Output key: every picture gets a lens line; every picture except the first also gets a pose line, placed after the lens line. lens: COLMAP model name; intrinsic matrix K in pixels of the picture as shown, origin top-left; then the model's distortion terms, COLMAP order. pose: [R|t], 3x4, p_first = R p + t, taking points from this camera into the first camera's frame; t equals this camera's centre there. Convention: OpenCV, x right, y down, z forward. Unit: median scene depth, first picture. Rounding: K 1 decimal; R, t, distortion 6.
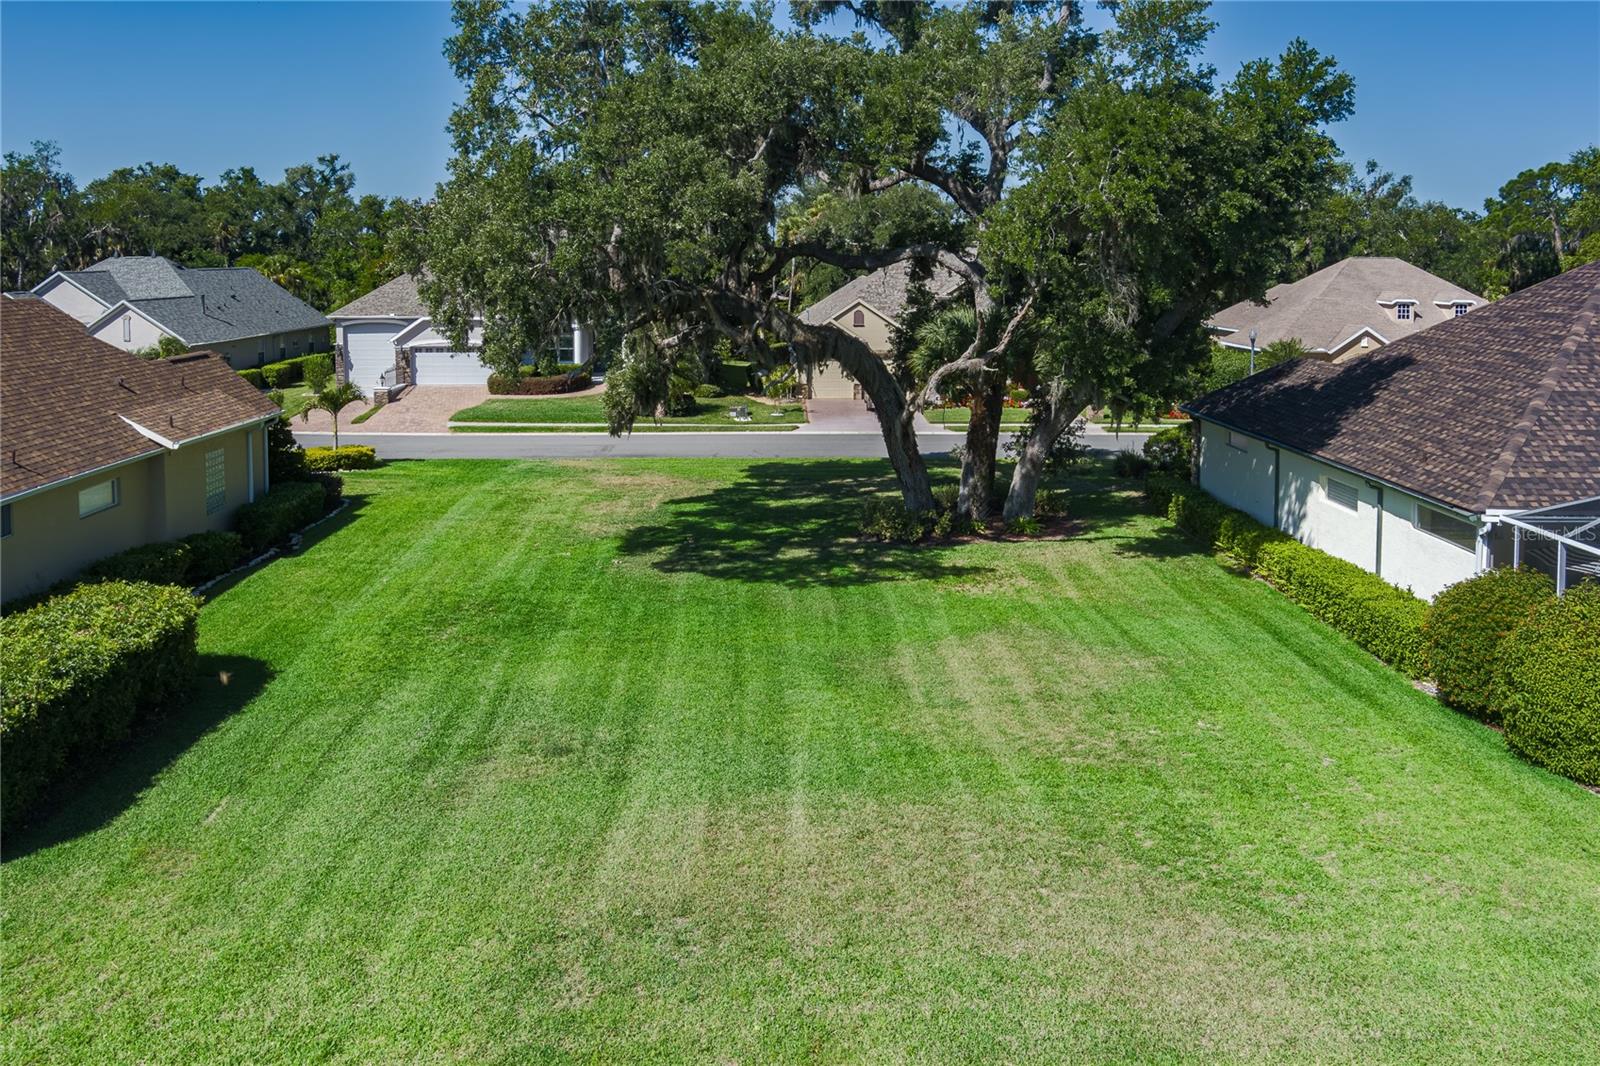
lens RADIAL K [[1343.6, 0, 757.1], [0, 1343.6, 321.2], [0, 0, 1]] dist [-0.054055, -0.004050]
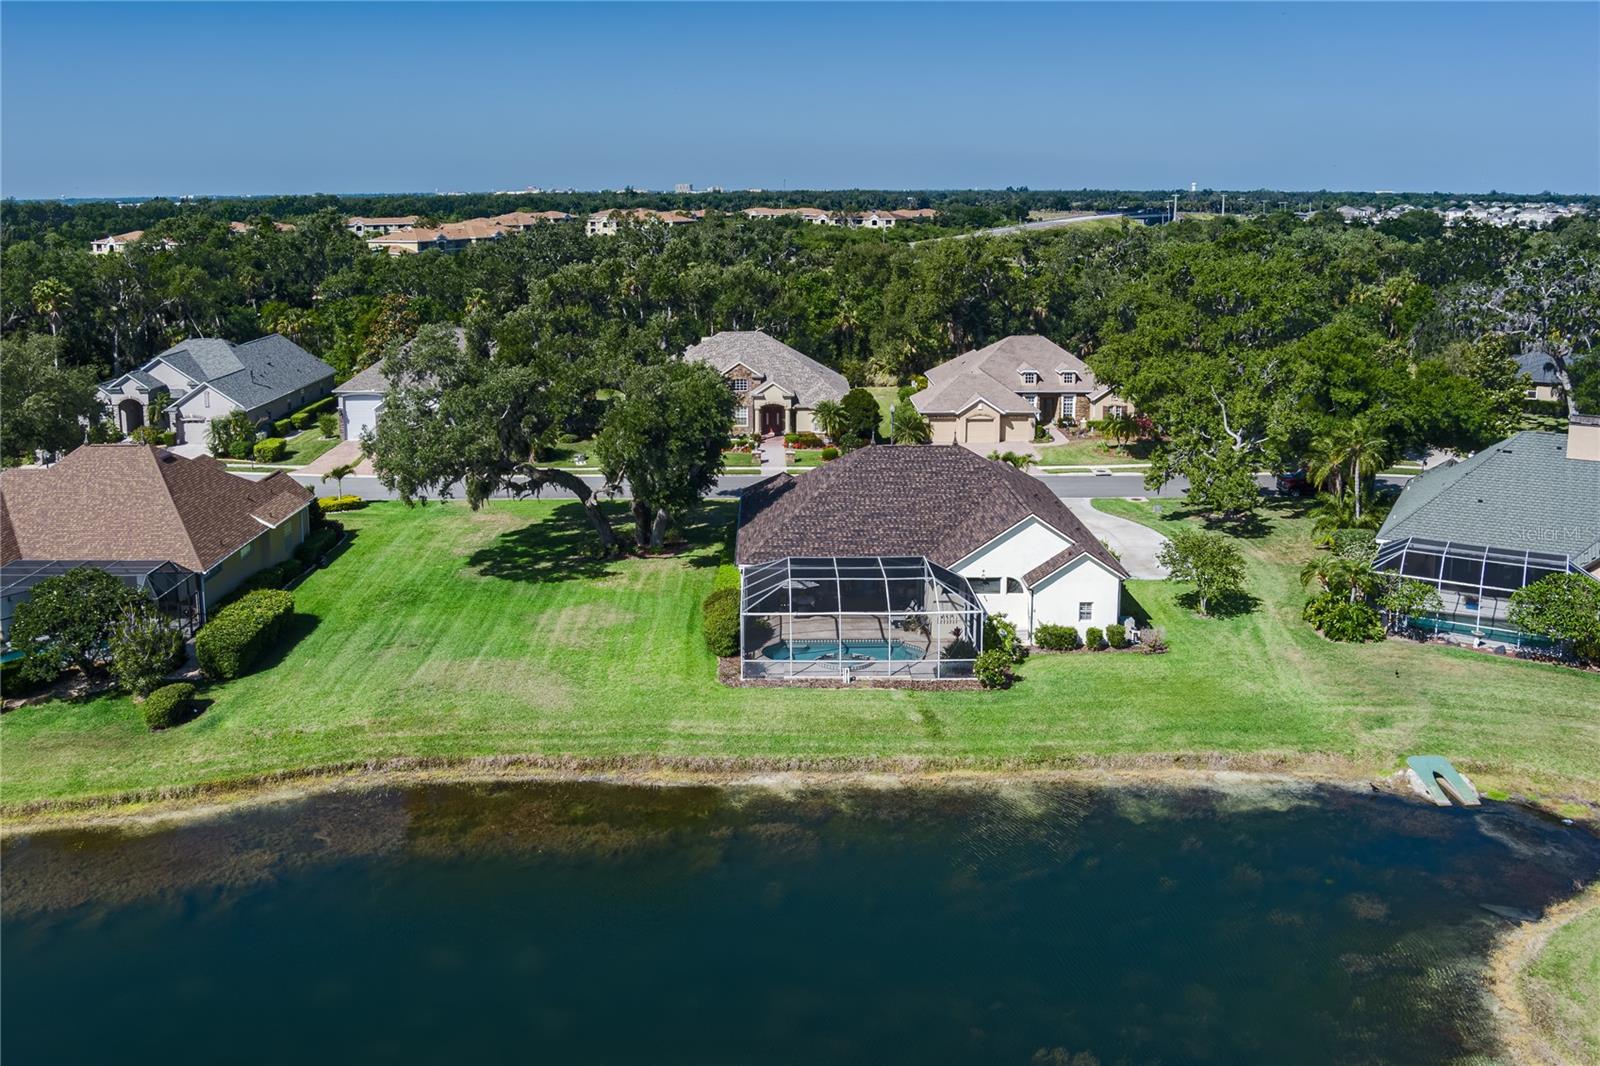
lens RADIAL K [[1338.5, 0, 732.9], [0, 1338.5, 366.3], [0, 0, 1]] dist [-0.083577, 0.001468]
pose [[0.999759, -0.010637, -0.019194, 0.512266], [0.012203, 0.996441, 0.083403, -0.445433], [0.018239, -0.083617, 0.996331, -1.558723]]
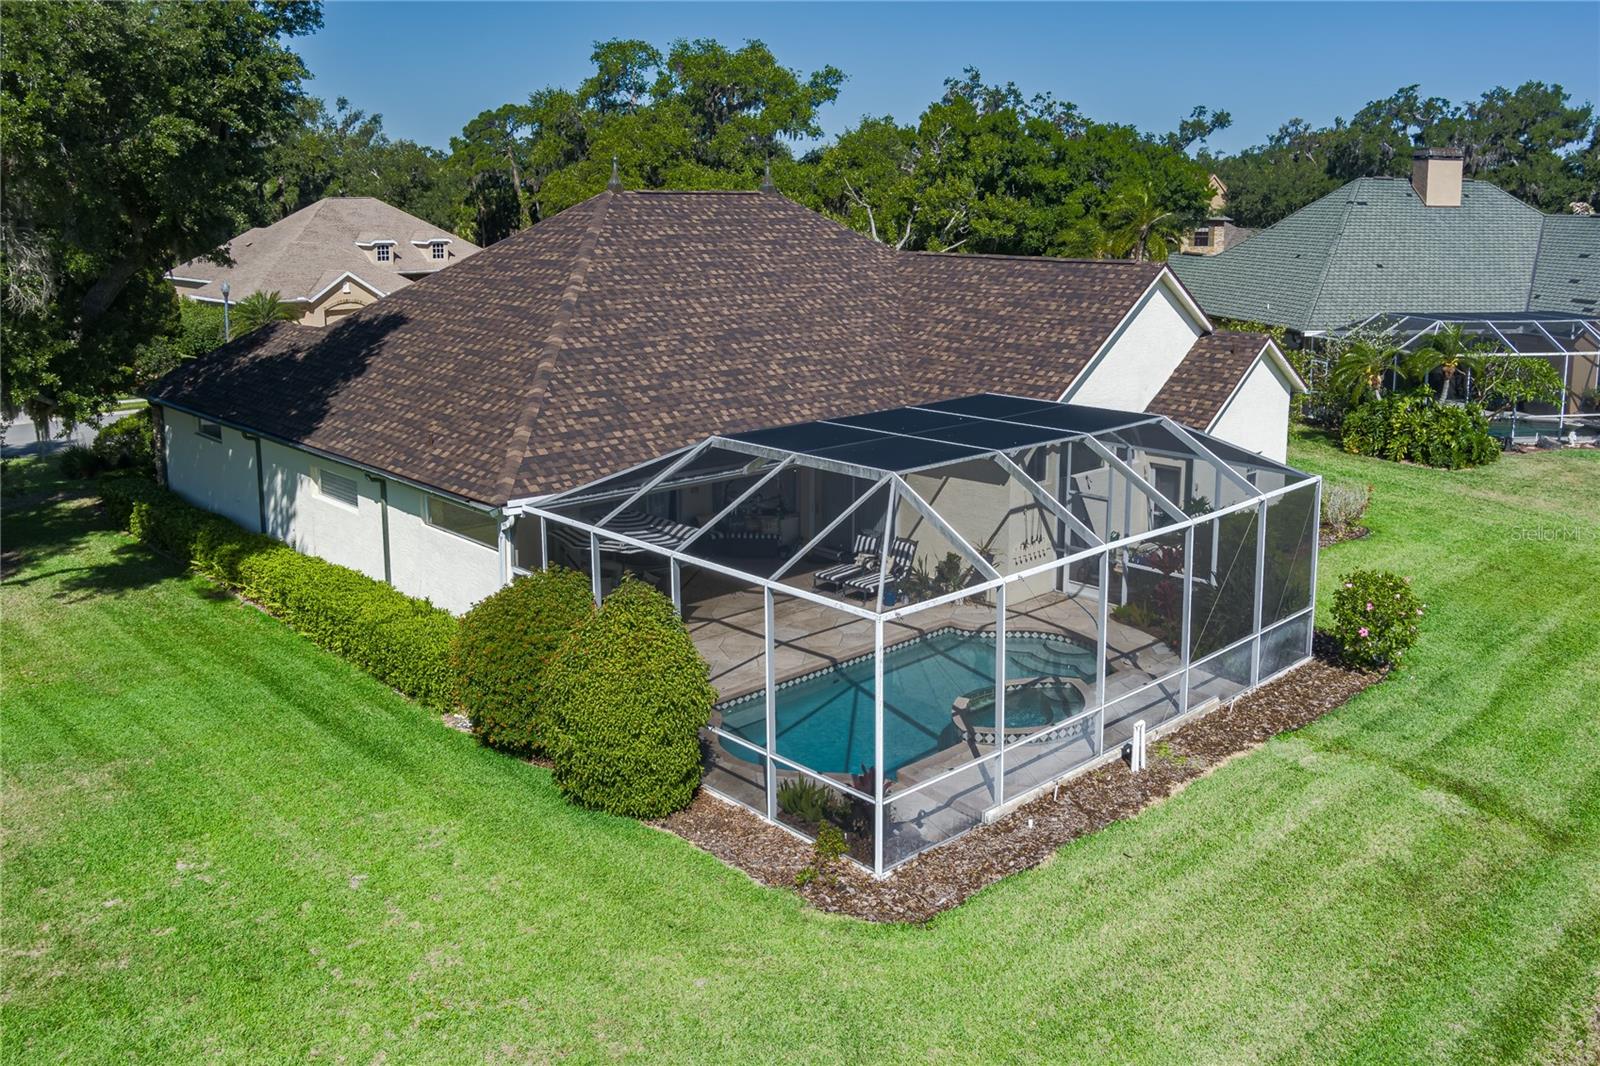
lens RADIAL K [[1354.0, 0, 799.8], [0, 1354.0, 359.4], [0, 0, 1]] dist [-0.059712, 0.008305]
pose [[0.726690, -0.090043, 0.681039, 0.090885], [0.040155, 0.995245, 0.088740, -0.014890], [-0.685791, -0.037140, 0.726850, 0.208037]]
